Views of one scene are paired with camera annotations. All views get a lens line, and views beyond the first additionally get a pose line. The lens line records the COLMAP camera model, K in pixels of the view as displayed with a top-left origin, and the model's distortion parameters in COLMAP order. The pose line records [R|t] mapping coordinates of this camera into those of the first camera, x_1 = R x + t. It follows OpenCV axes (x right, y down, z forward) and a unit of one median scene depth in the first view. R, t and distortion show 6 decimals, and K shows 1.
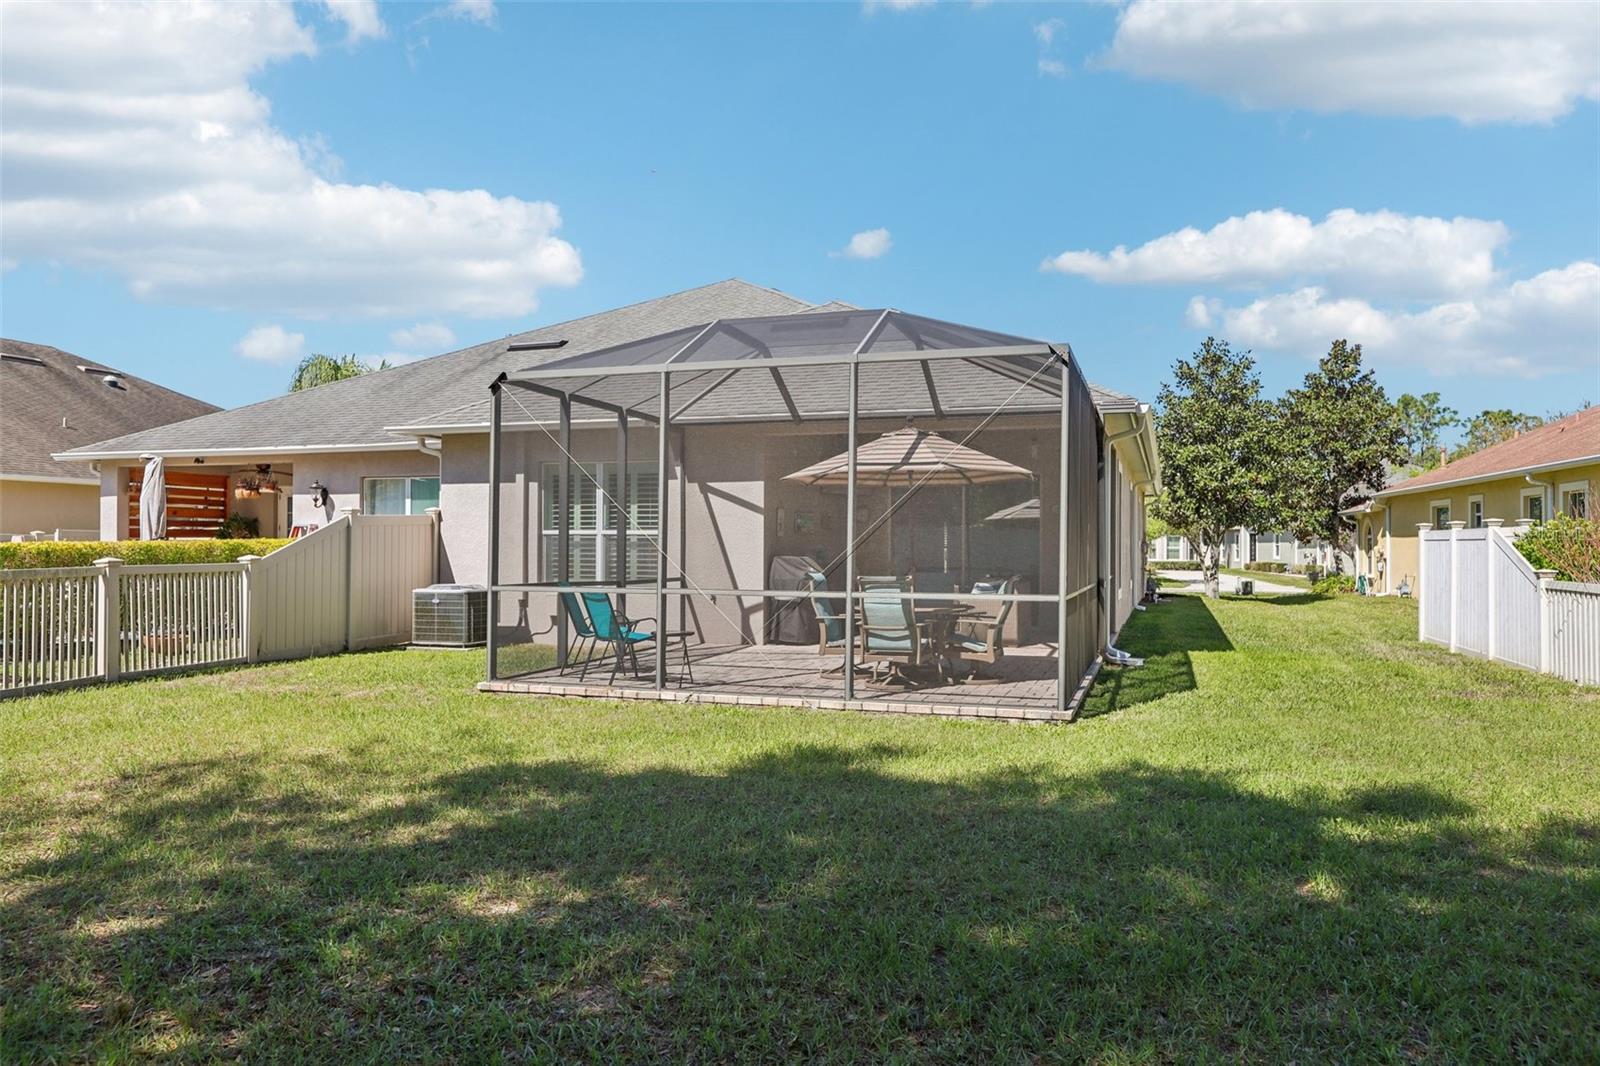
lens RADIAL K [[1079.3, 0, 800.0], [0, 1079.3, 533.0], [0, 0, 1]] dist [0.000870, 0.003311]
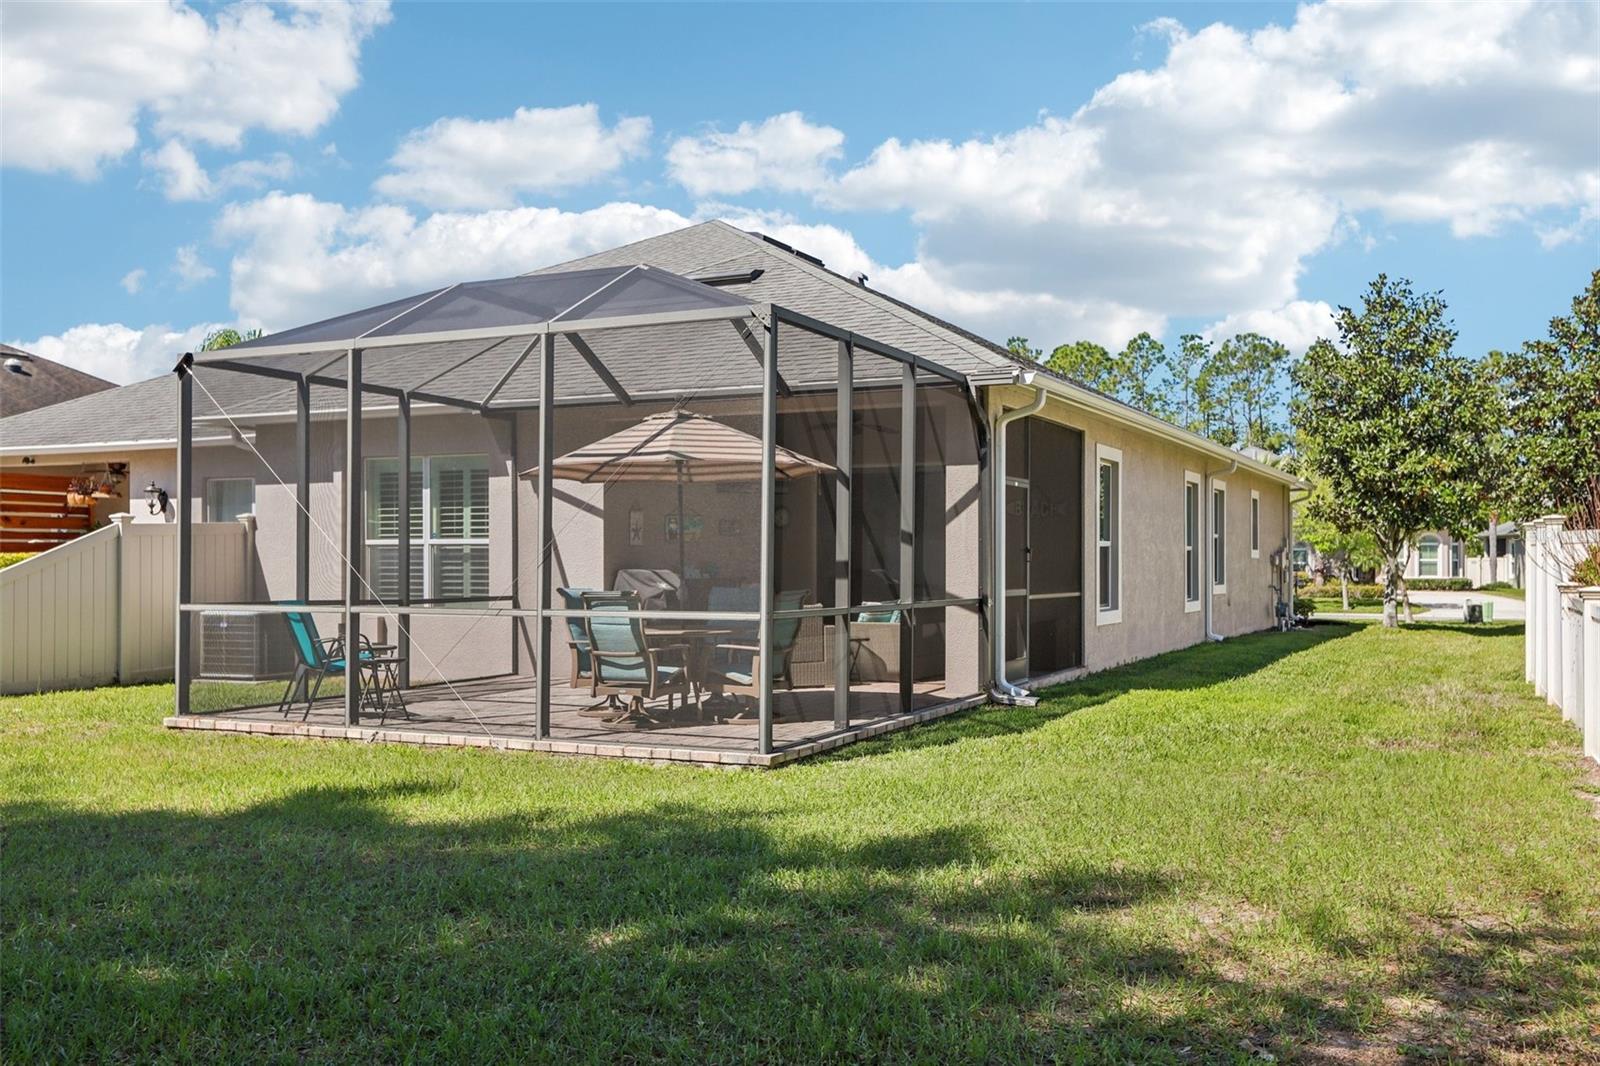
lens RADIAL K [[1411.1, 0, 800.0], [0, 1411.1, 533.0], [0, 0, 1]] dist [0.007517, 0.107632]
pose [[0.992027, -0.007407, -0.125807, 0.241844], [0.006406, 0.999945, -0.008358, 0.003851], [0.125862, 0.007486, 0.992020, -0.035244]]
